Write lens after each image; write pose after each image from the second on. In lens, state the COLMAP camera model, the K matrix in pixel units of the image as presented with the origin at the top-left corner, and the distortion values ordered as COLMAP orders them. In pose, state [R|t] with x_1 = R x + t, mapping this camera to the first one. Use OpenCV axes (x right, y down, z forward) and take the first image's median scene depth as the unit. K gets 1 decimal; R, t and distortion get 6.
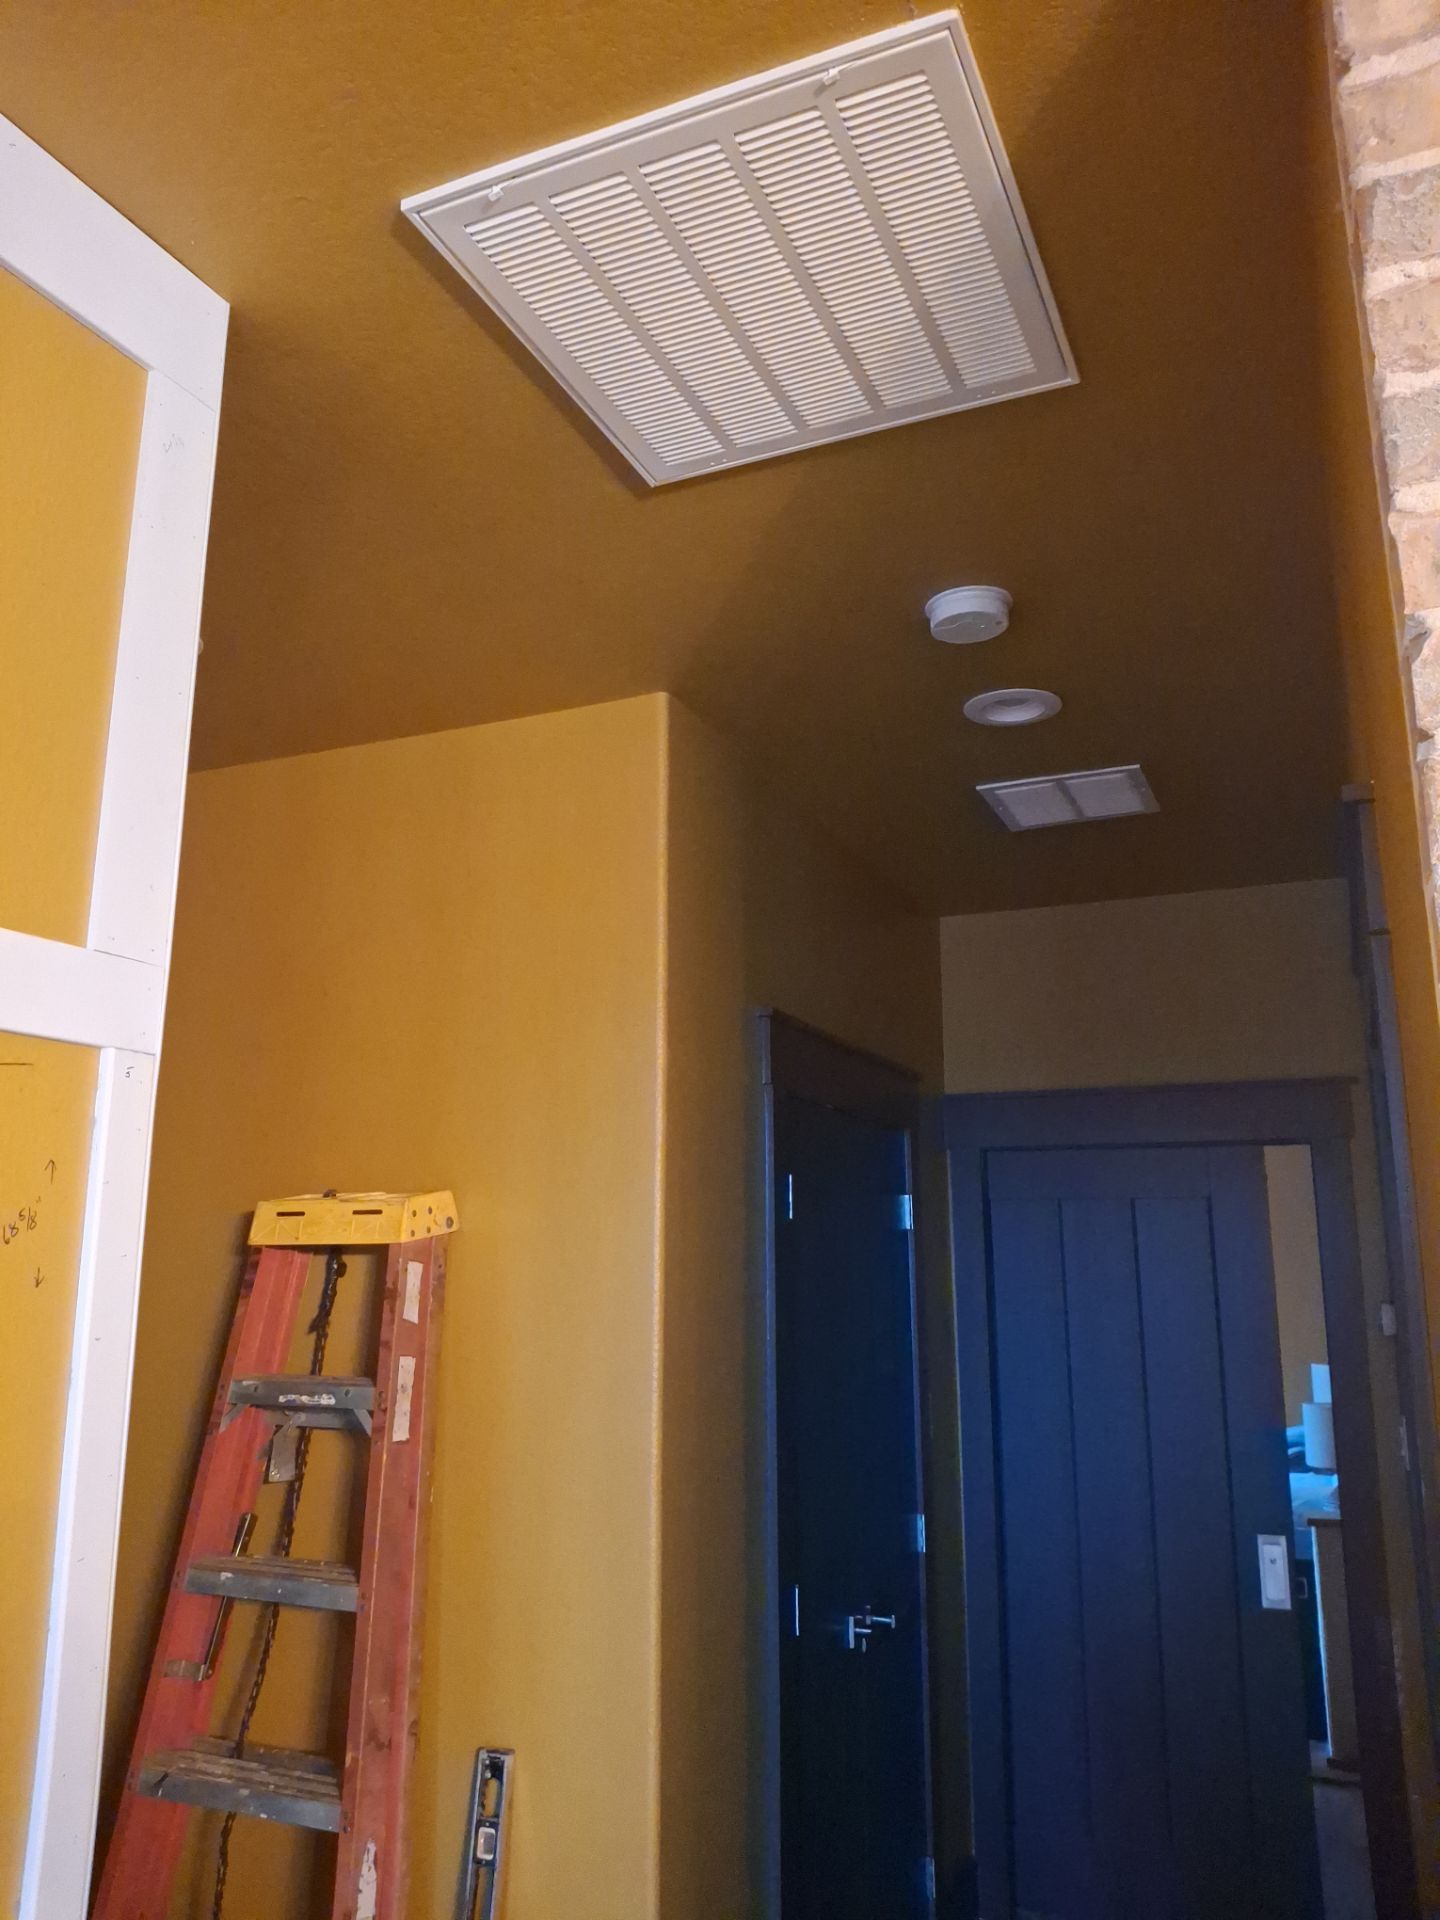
lens RADIAL K [[1454.6, 0, 720.0], [0, 1454.6, 960.0], [0, 0, 1]] dist [-0.008840, -0.004846]
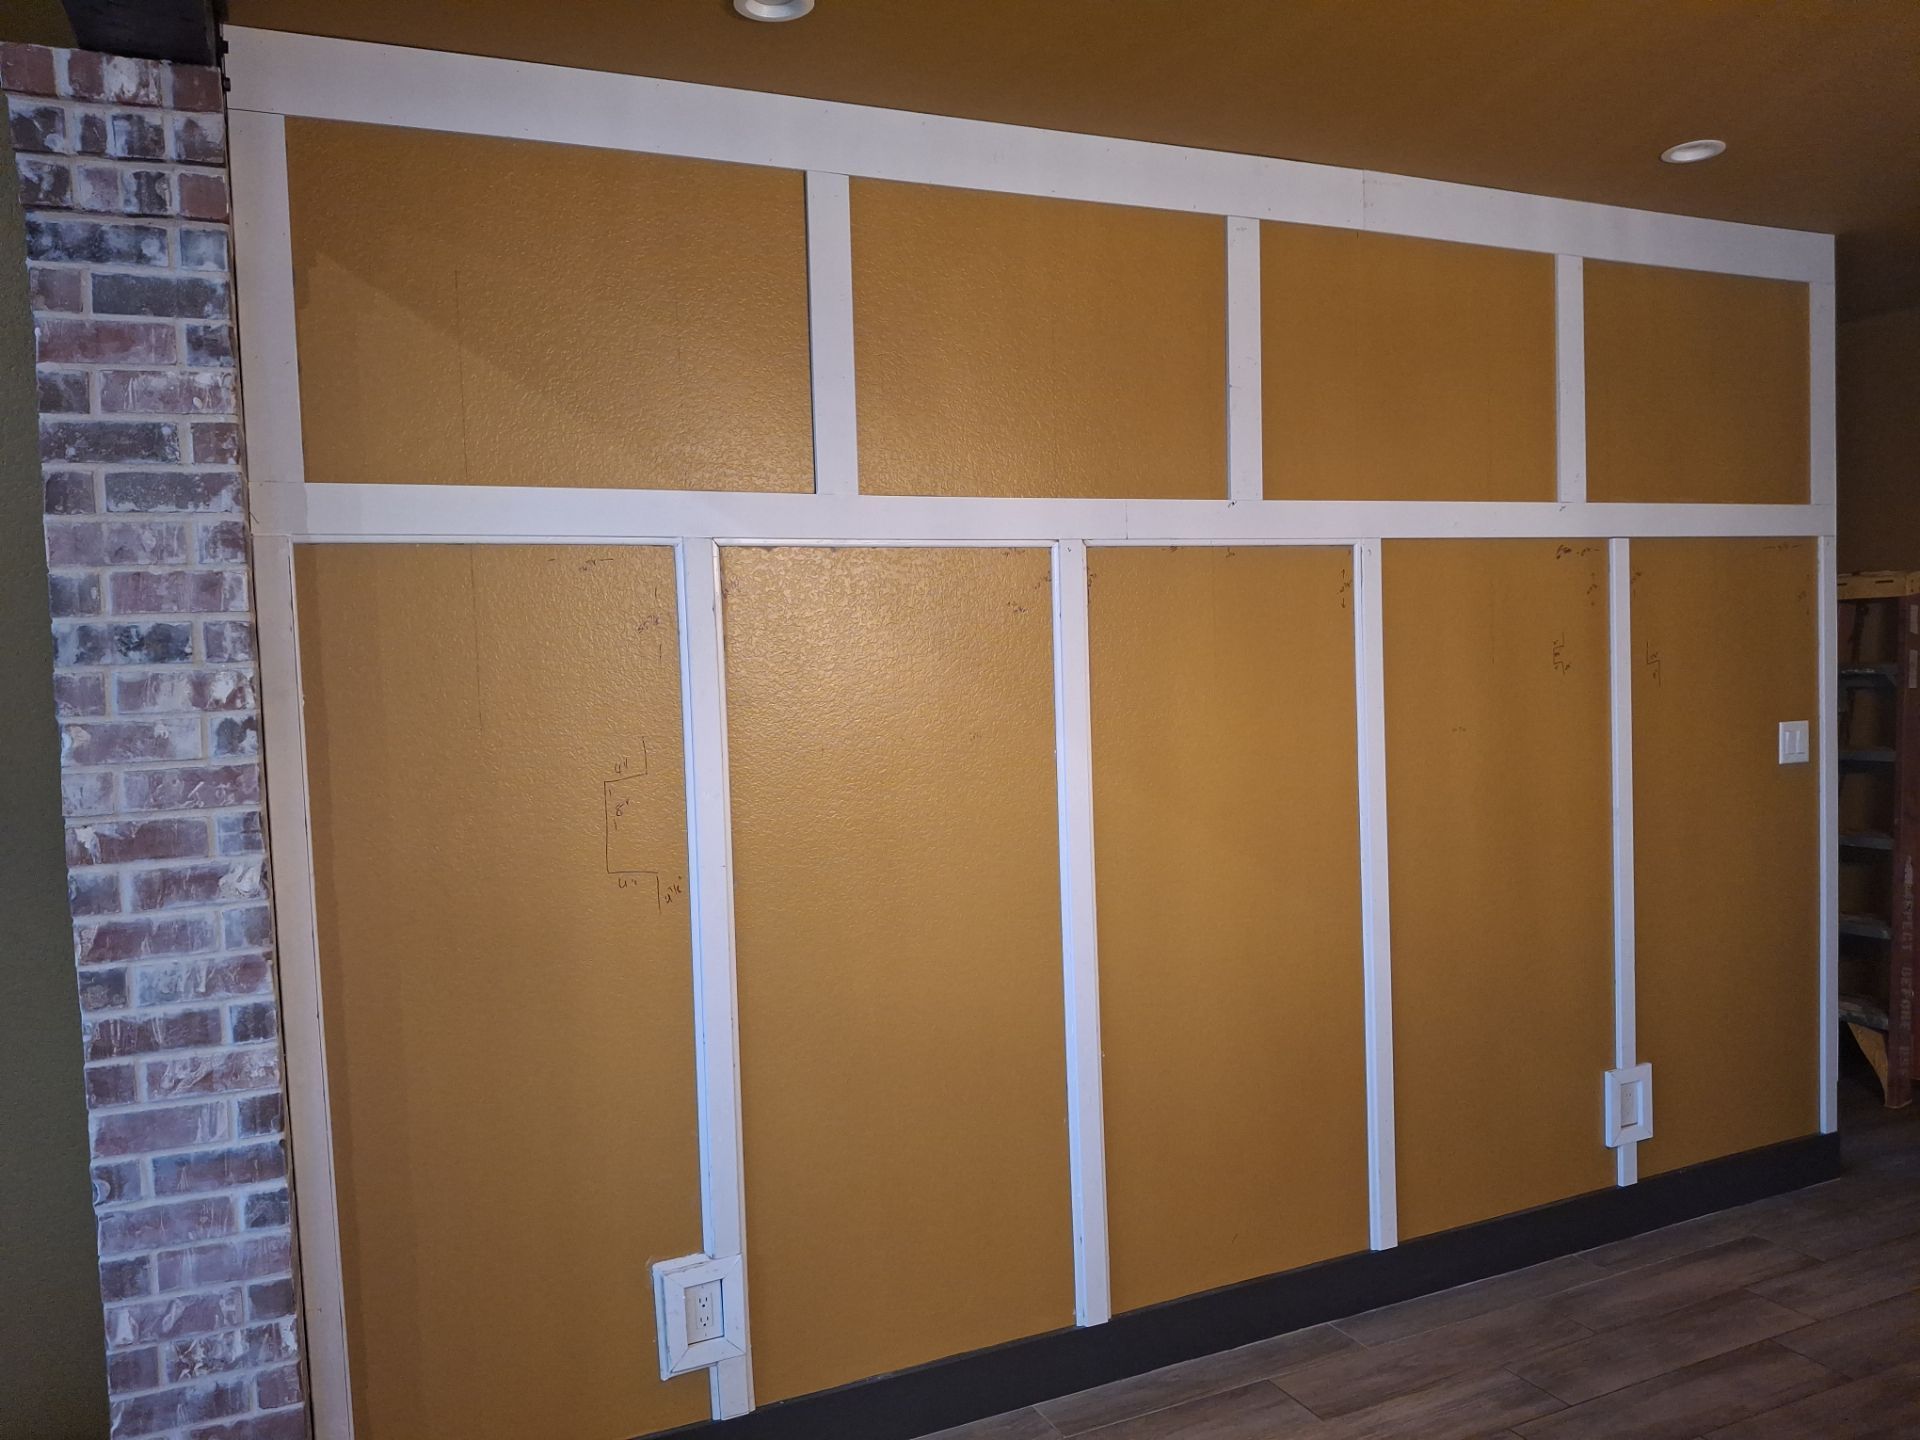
lens RADIAL K [[1454.6, 0, 960.0], [0, 1454.6, 720.0], [0, 0, 1]] dist [-0.008840, -0.004846]
pose [[0.748739, 0.001239, -0.662863, 0.135339], [0.173541, 0.964752, 0.197828, -0.276857], [0.639744, -0.263156, 0.722133, -1.398724]]
